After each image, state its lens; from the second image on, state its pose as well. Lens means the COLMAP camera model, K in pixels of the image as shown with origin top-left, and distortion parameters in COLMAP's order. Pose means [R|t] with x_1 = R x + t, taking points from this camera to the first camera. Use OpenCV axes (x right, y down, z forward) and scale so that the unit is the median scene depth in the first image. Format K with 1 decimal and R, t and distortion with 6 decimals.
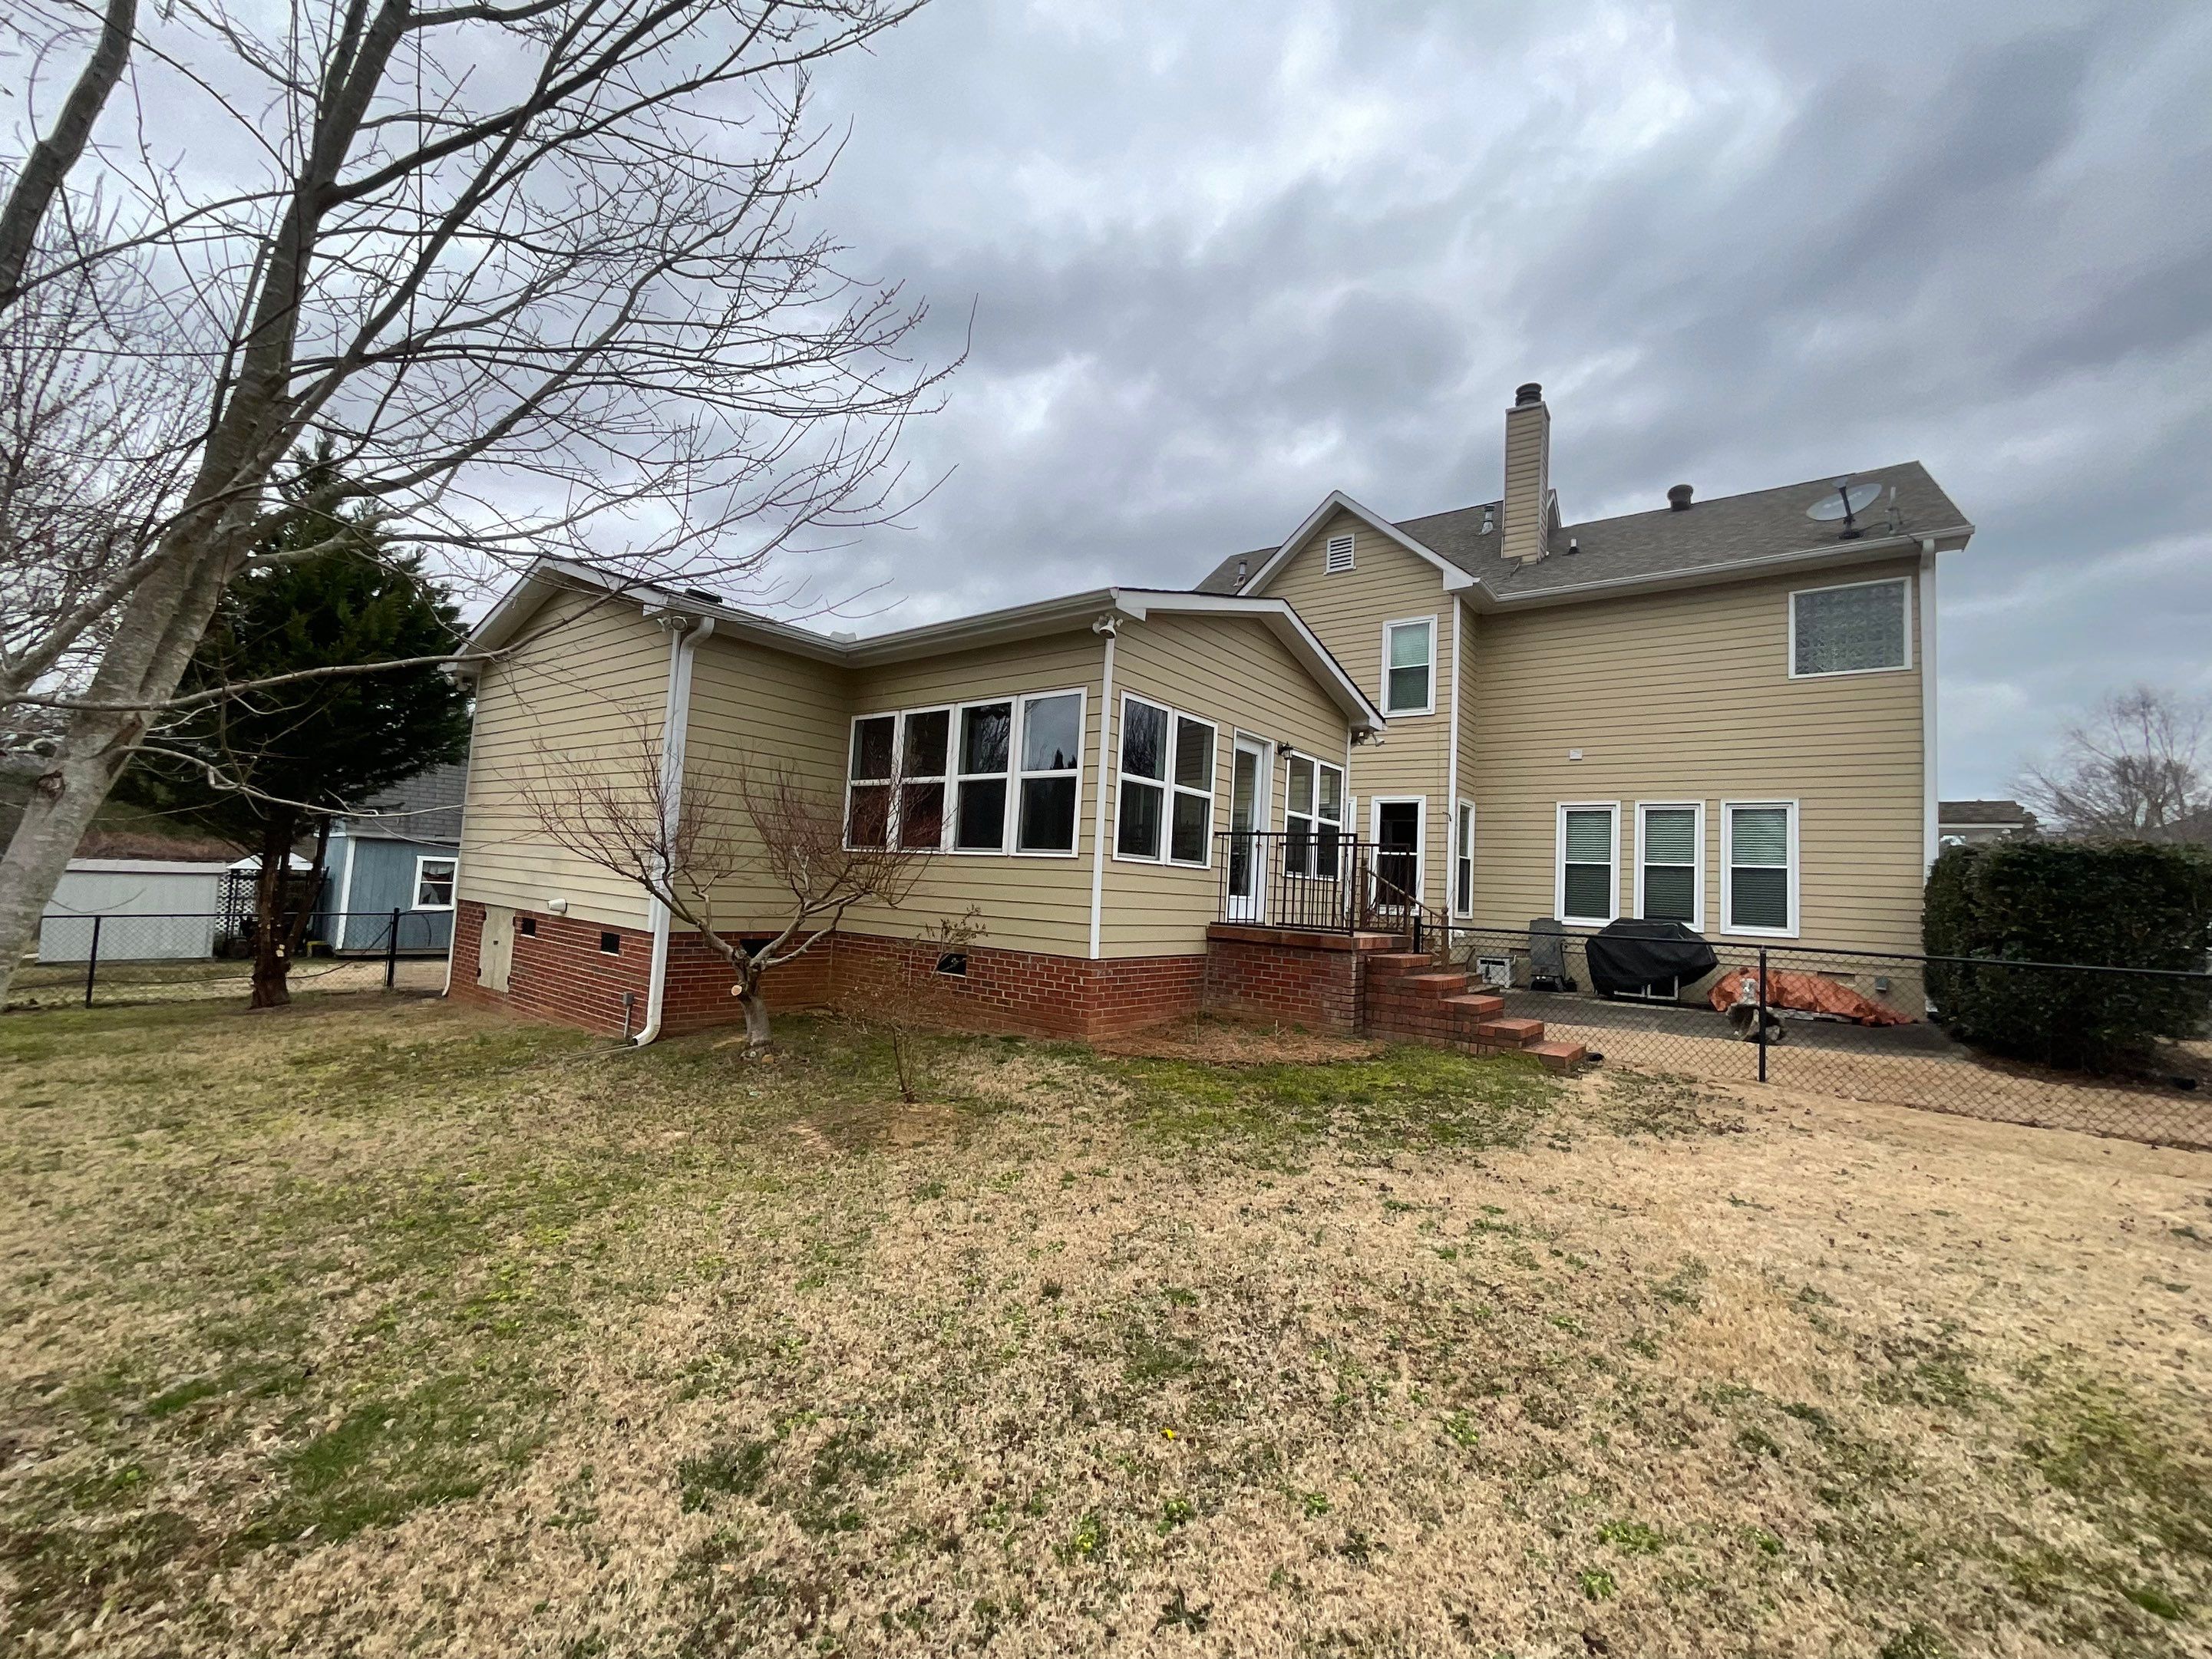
lens RADIAL K [[877.7, 0, 1106.0], [0, 877.7, 829.5], [0, 0, 1]] dist [0.000447, -0.003248]
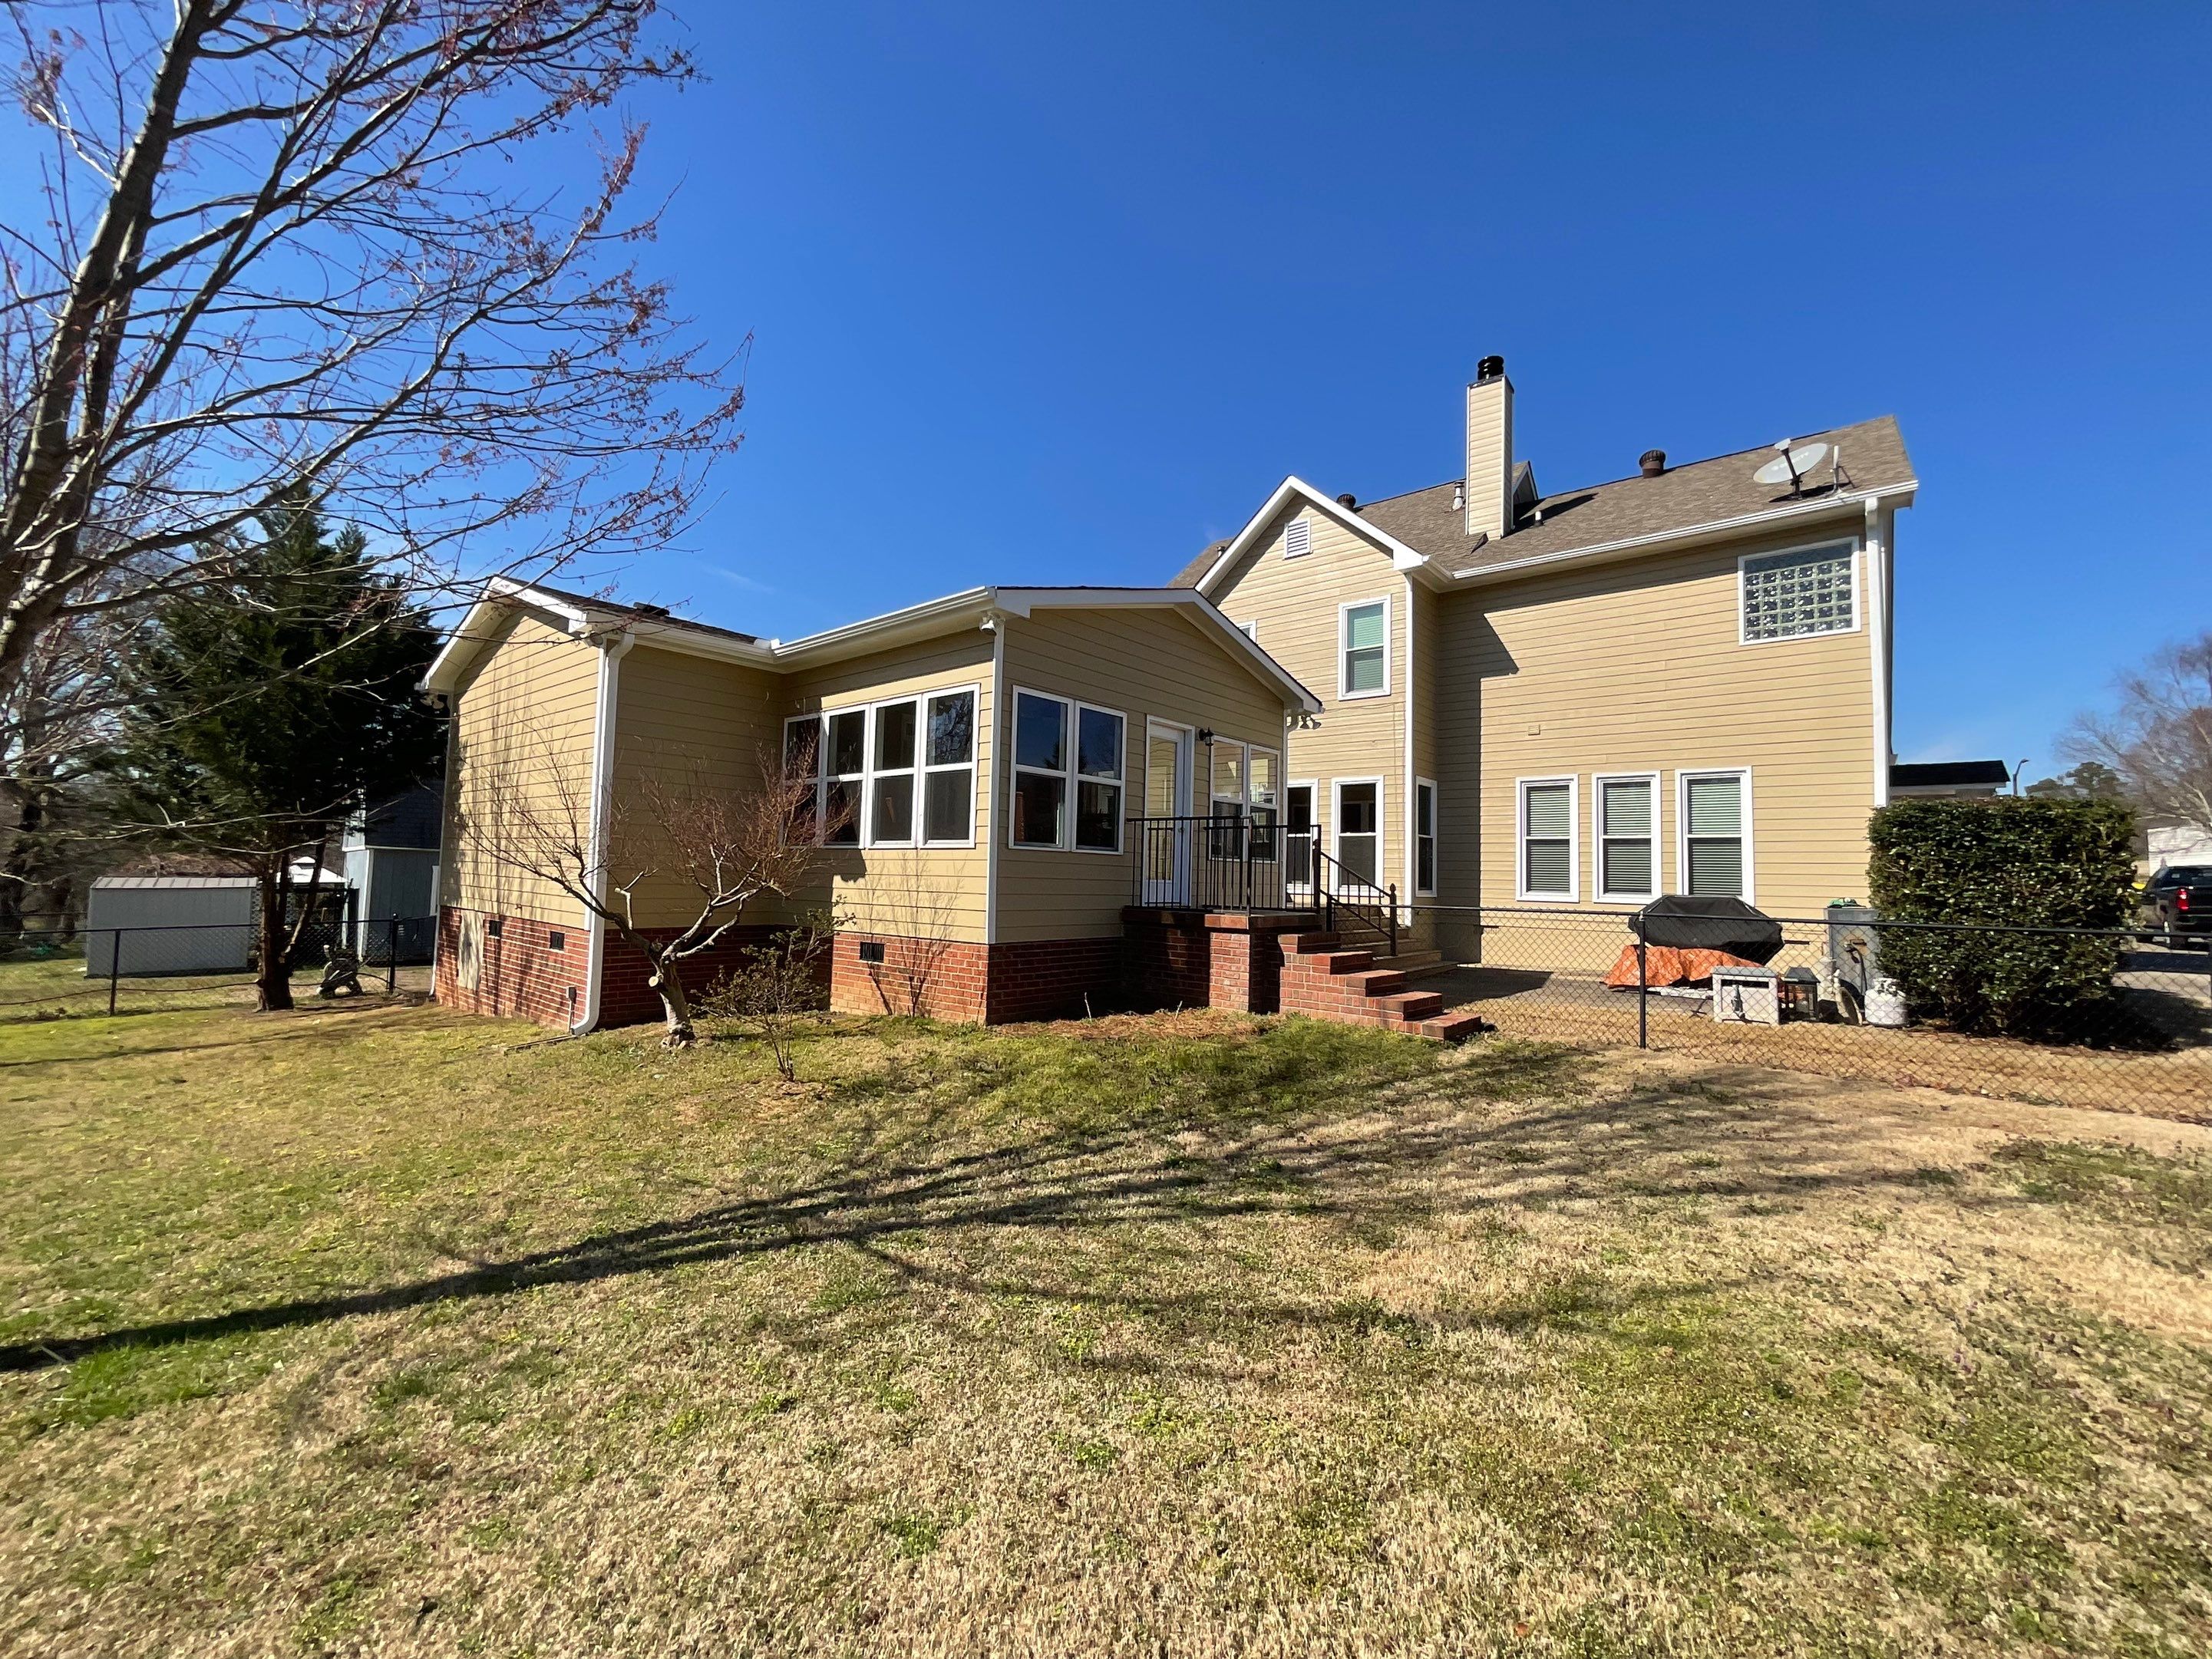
lens RADIAL K [[877.7, 0, 1106.0], [0, 877.7, 829.5], [0, 0, 1]] dist [0.000447, -0.003248]
pose [[0.998598, -0.031593, -0.042474, 0.102934], [0.032027, 0.999441, 0.009578, 0.003641], [0.042147, -0.010924, 0.999052, -0.021447]]
